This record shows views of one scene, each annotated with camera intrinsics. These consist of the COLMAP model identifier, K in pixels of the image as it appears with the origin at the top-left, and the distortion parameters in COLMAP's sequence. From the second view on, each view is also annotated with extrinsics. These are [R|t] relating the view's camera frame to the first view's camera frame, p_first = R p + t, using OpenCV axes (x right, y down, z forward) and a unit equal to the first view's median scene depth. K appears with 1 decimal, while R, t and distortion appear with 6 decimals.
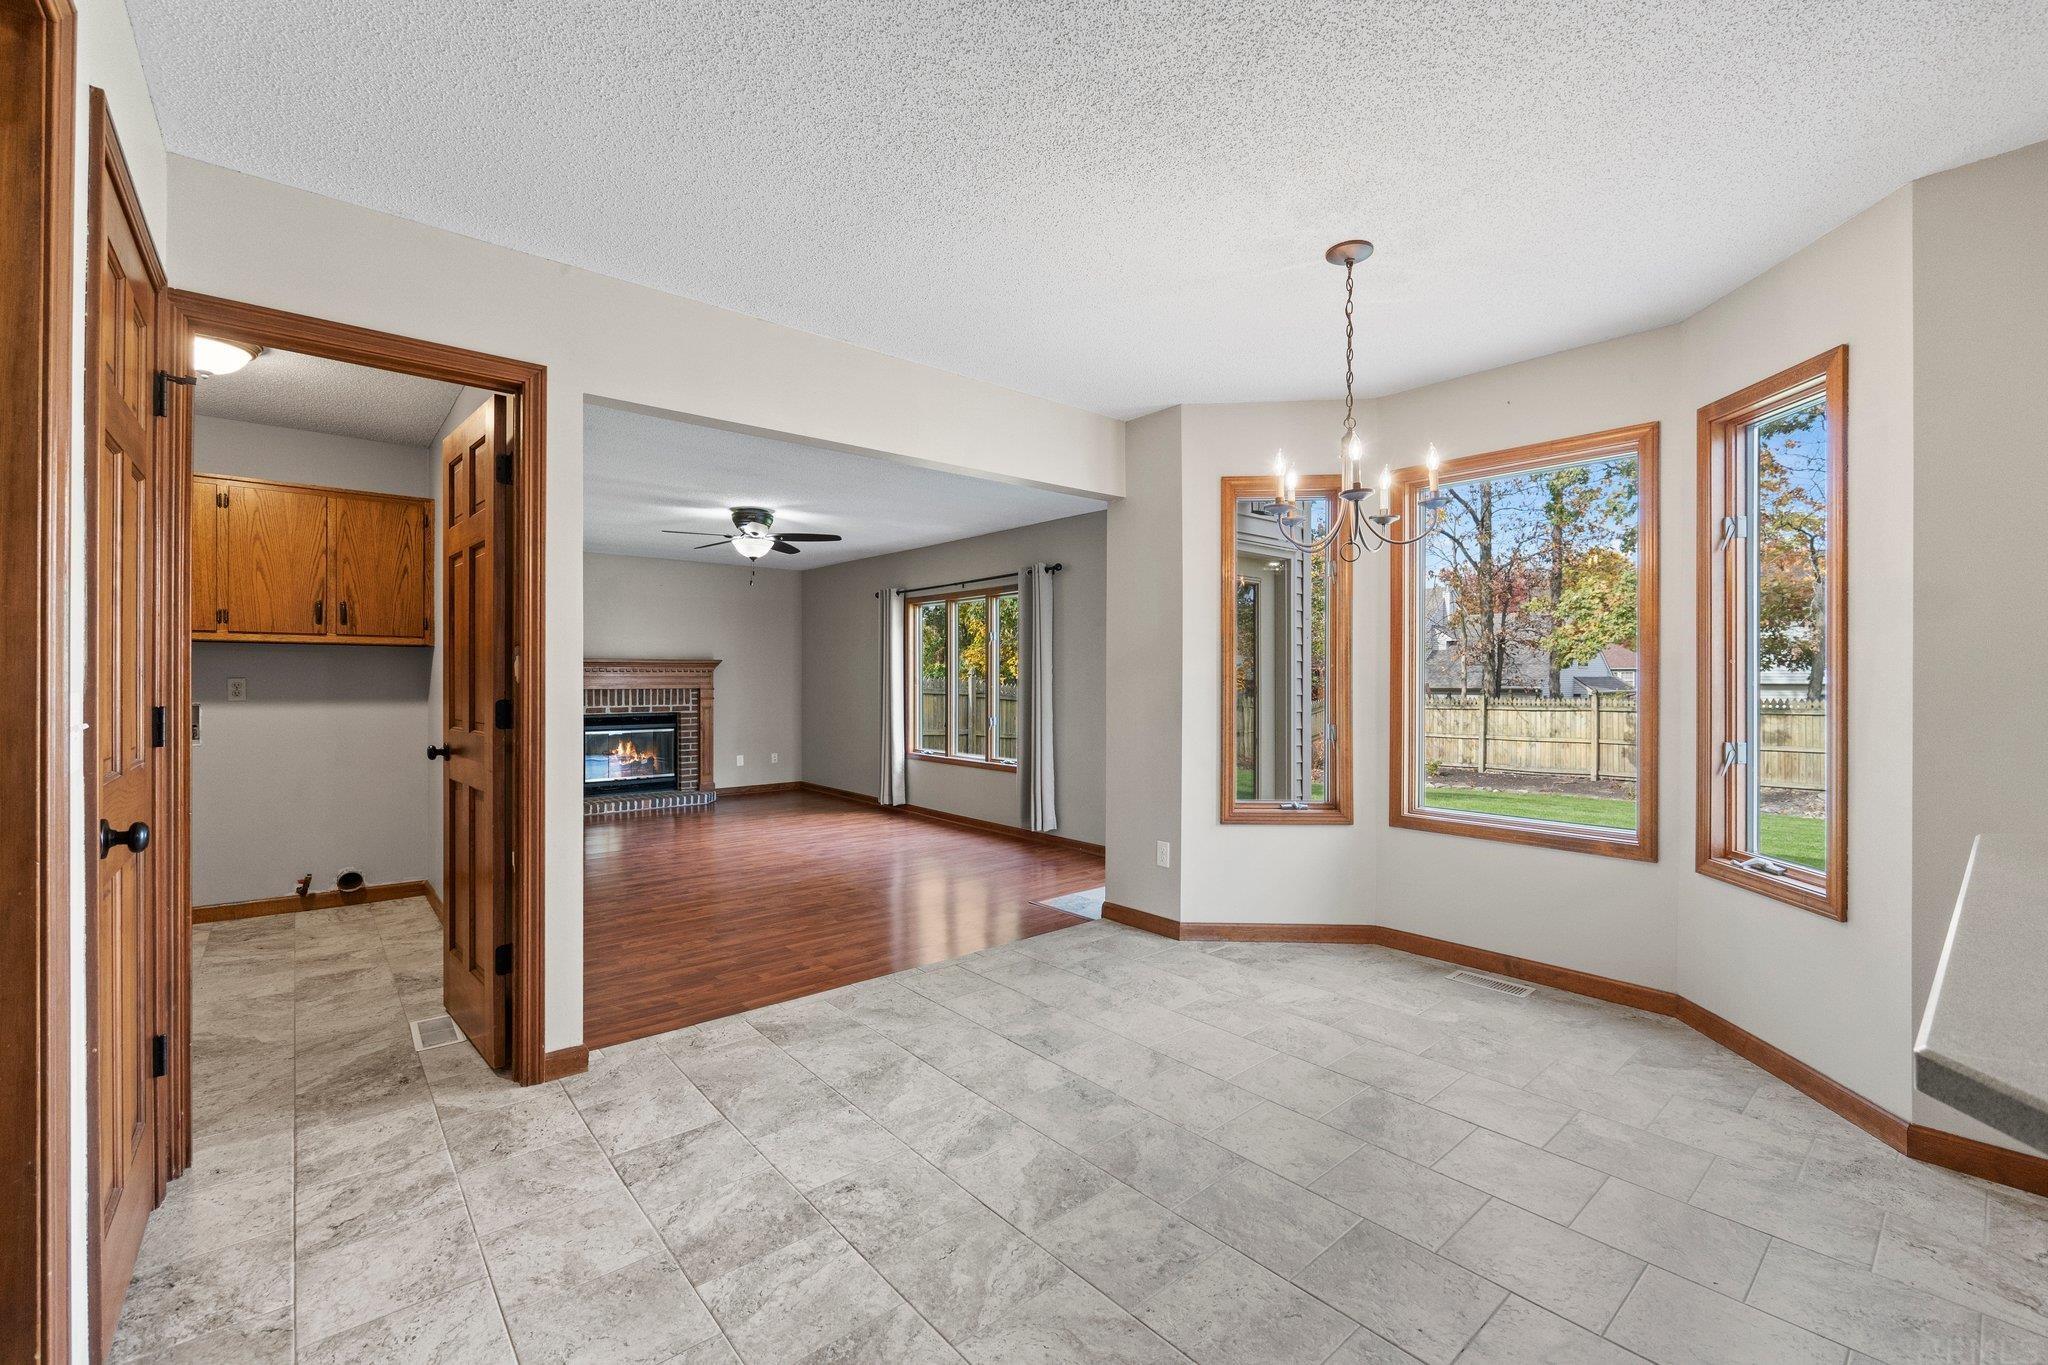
lens RADIAL K [[857.6, 0, 1028.8], [0, 857.6, 672.1], [0, 0, 1]] dist [-0.012018, 0.000758]
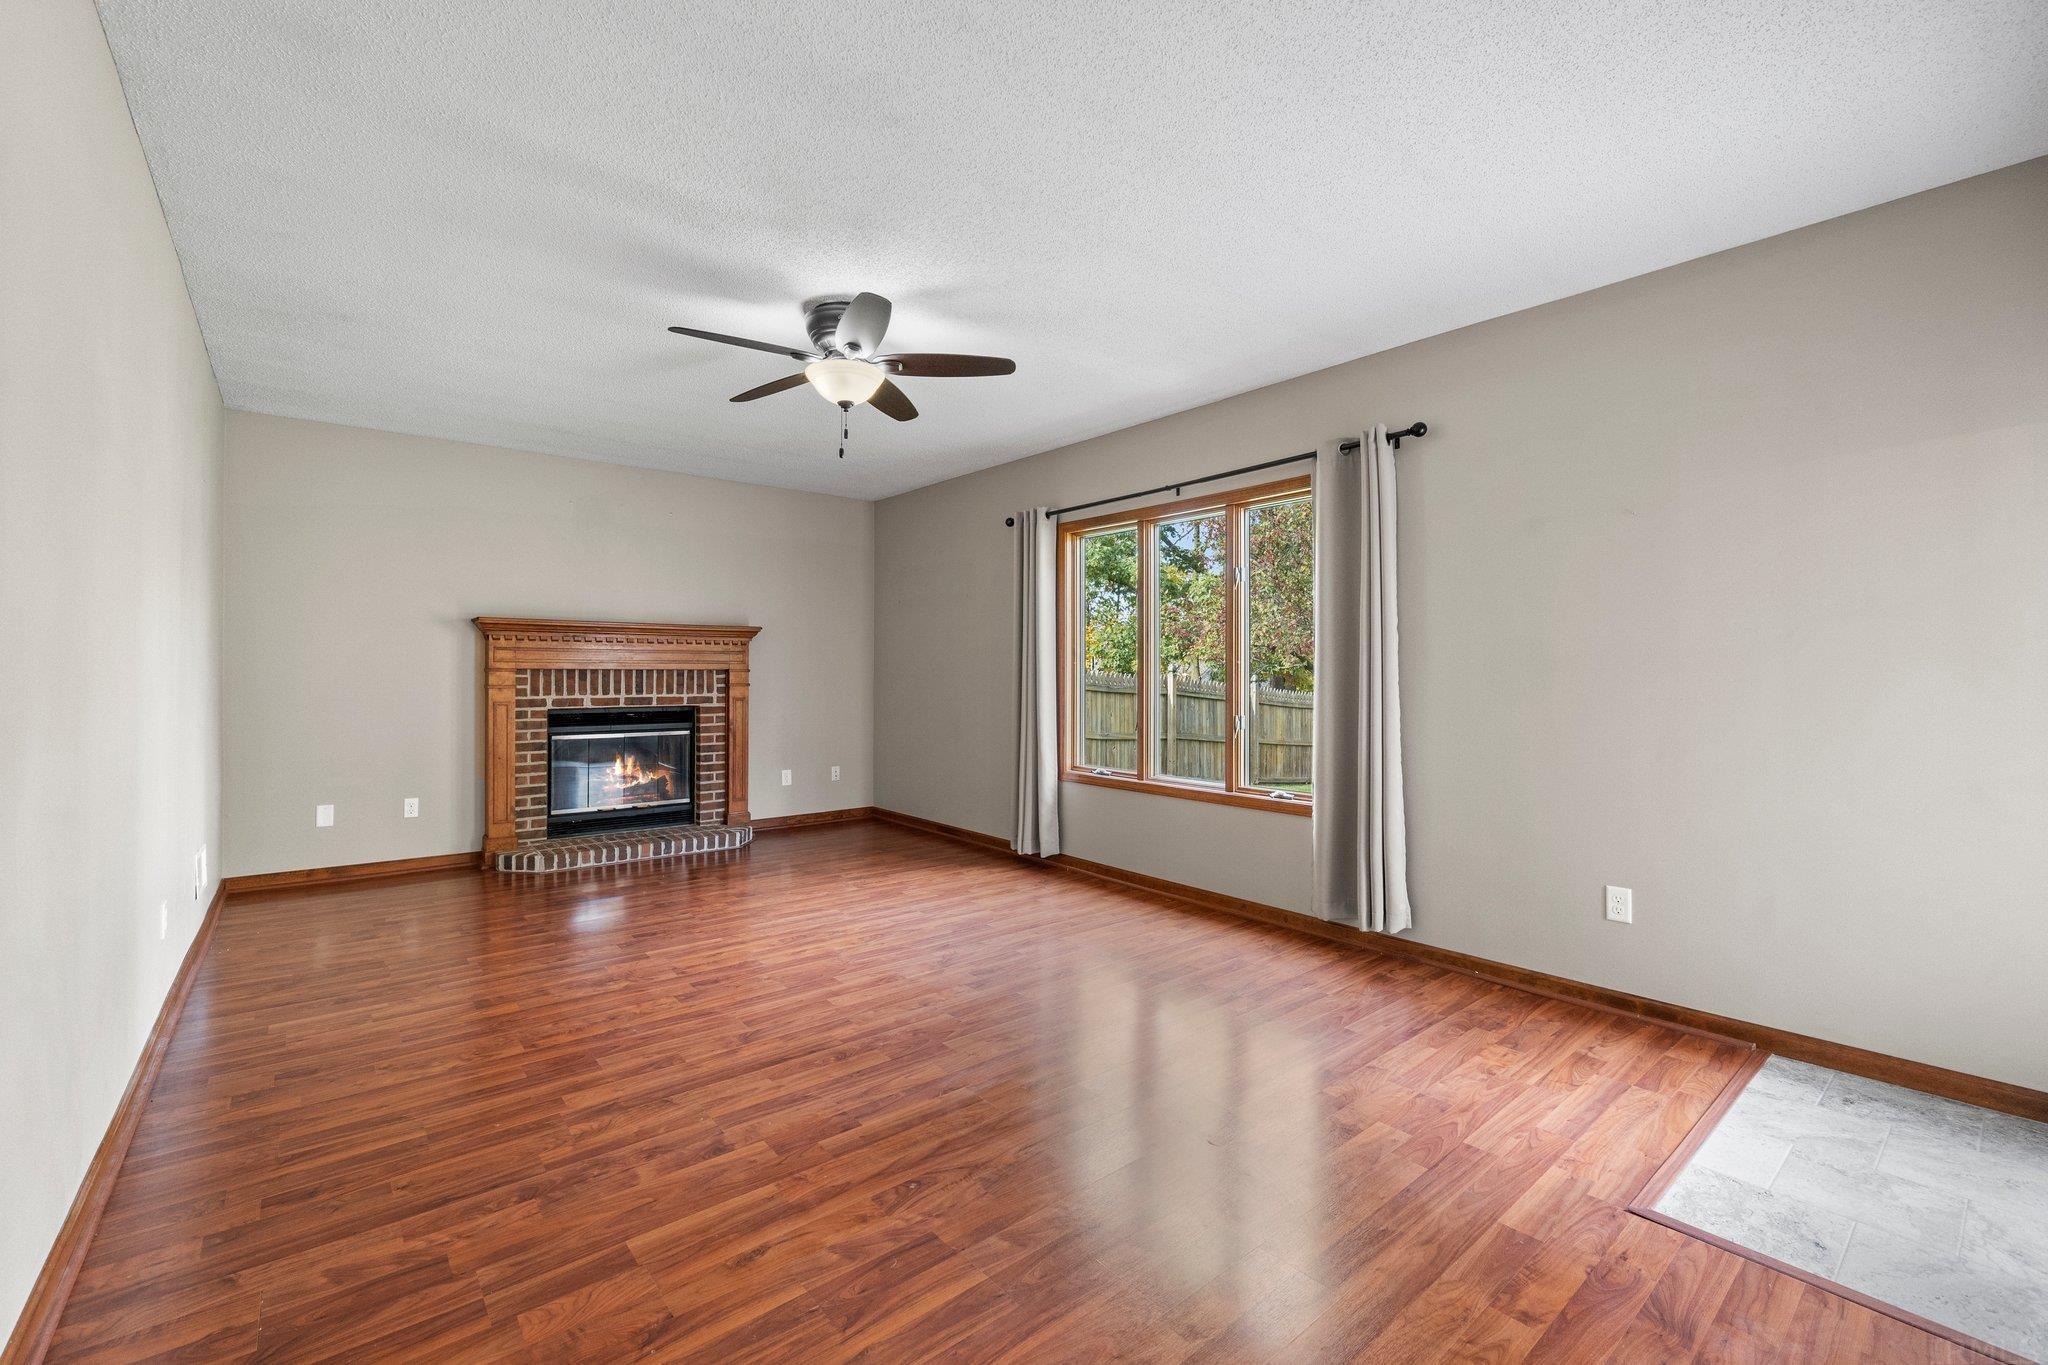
lens RADIAL K [[857.6, 0, 1029.8], [0, 857.6, 666.8], [0, 0, 1]] dist [-0.012018, 0.000758]
pose [[0.999890, 0.002745, -0.014578, -0.298354], [-0.002764, 0.999995, -0.001257, 0.035827], [0.014574, 0.001298, 0.999893, 0.718567]]
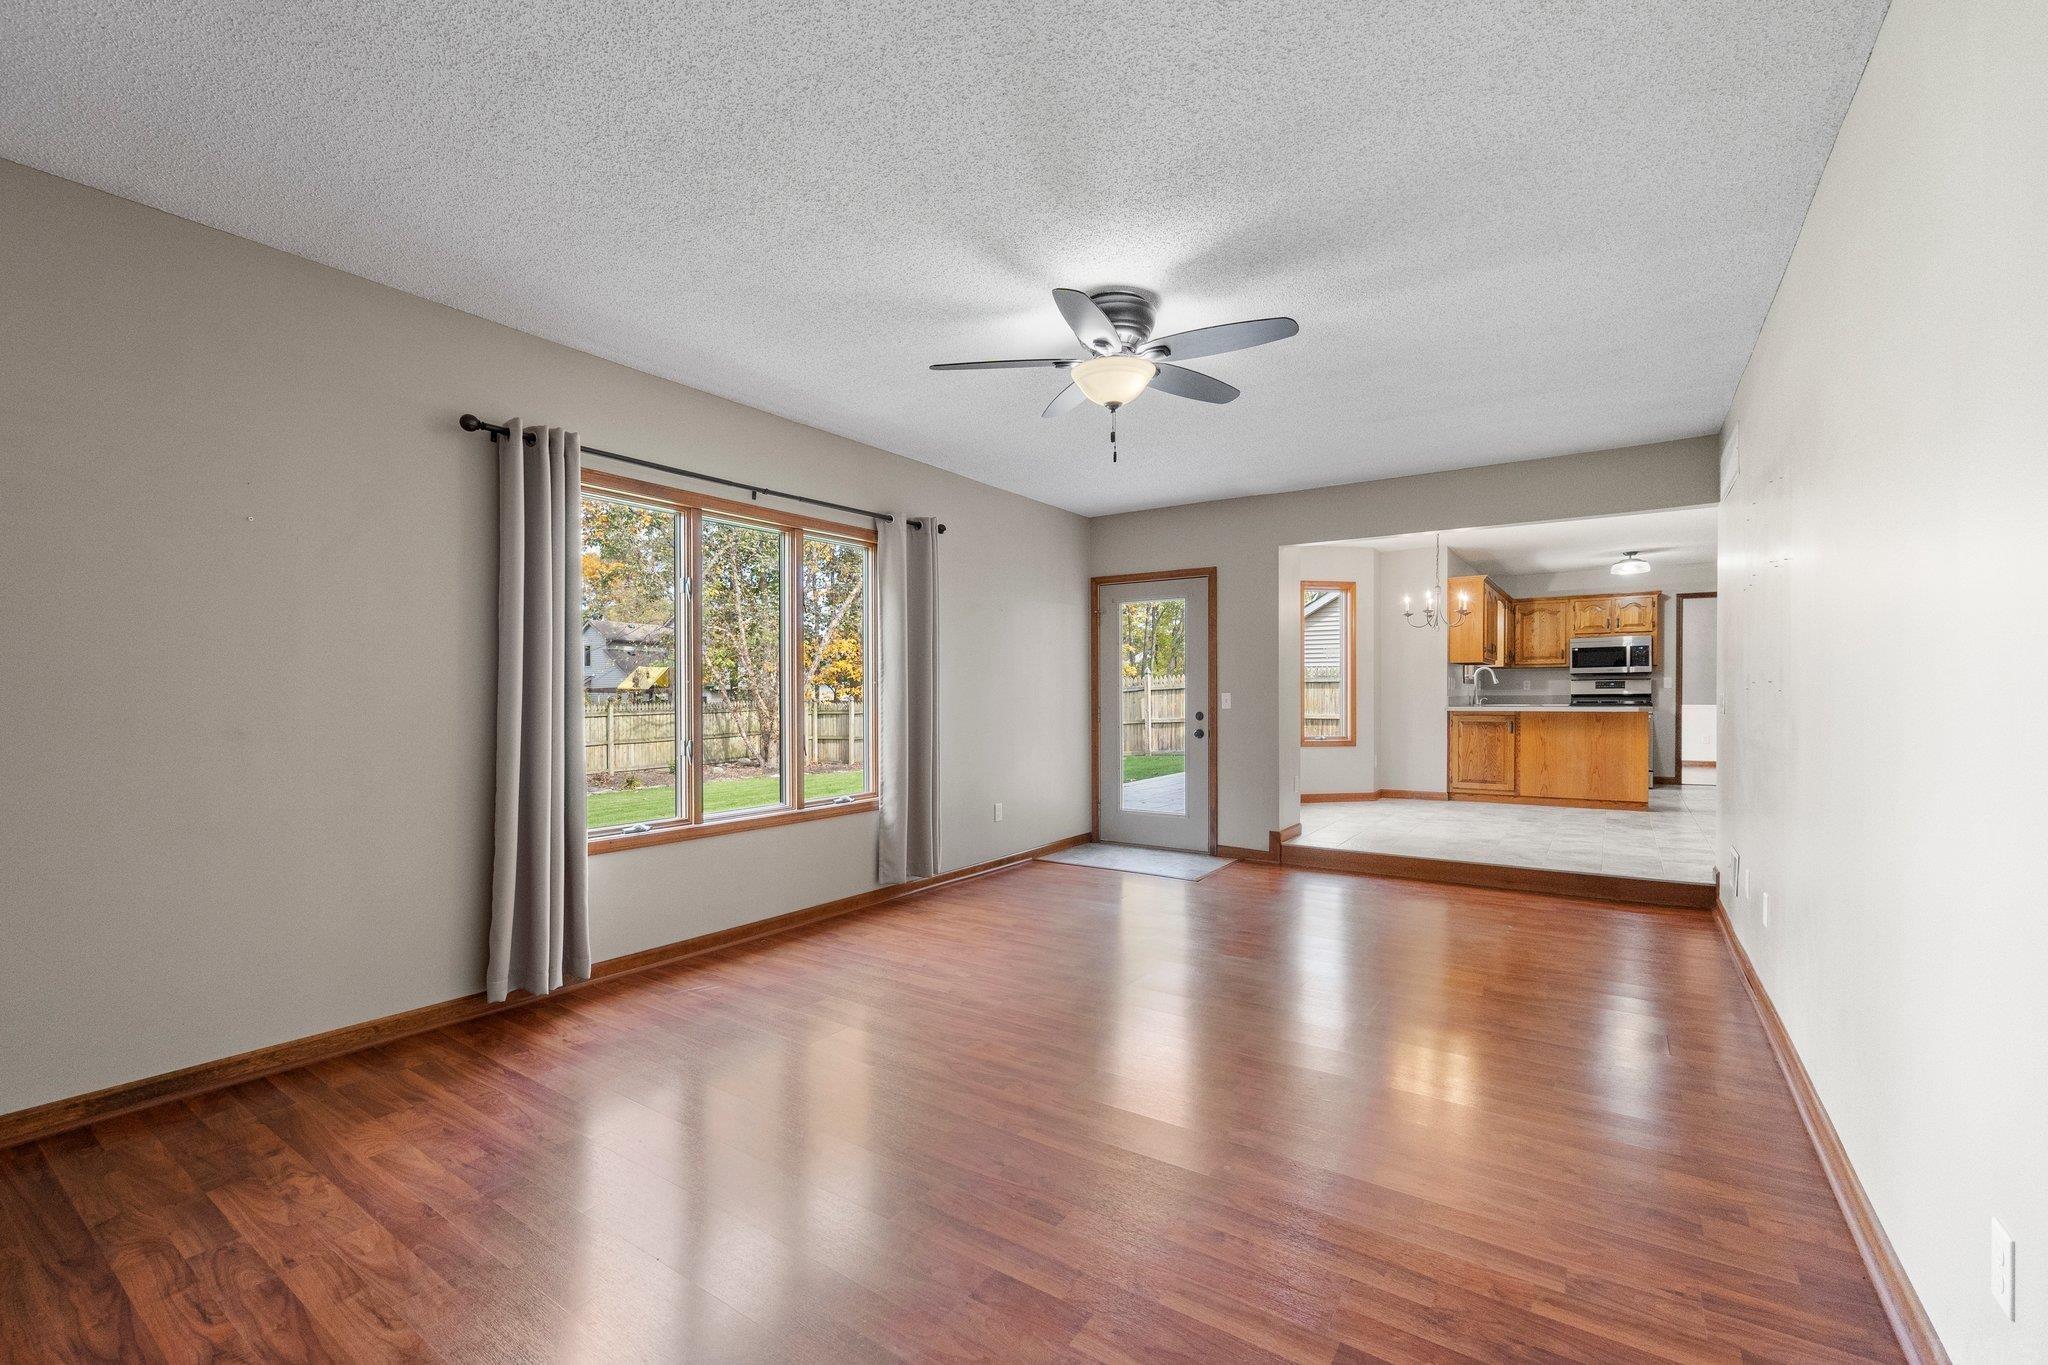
lens RADIAL K [[857.6, 0, 1021.8], [0, 857.6, 699.7], [0, 0, 1]] dist [-0.012018, 0.000758]
pose [[-0.247807, -0.006389, 0.968788, -1.133094], [-0.000123, 0.999978, 0.006563, 0.042287], [-0.968809, 0.001507, -0.247802, 1.711523]]
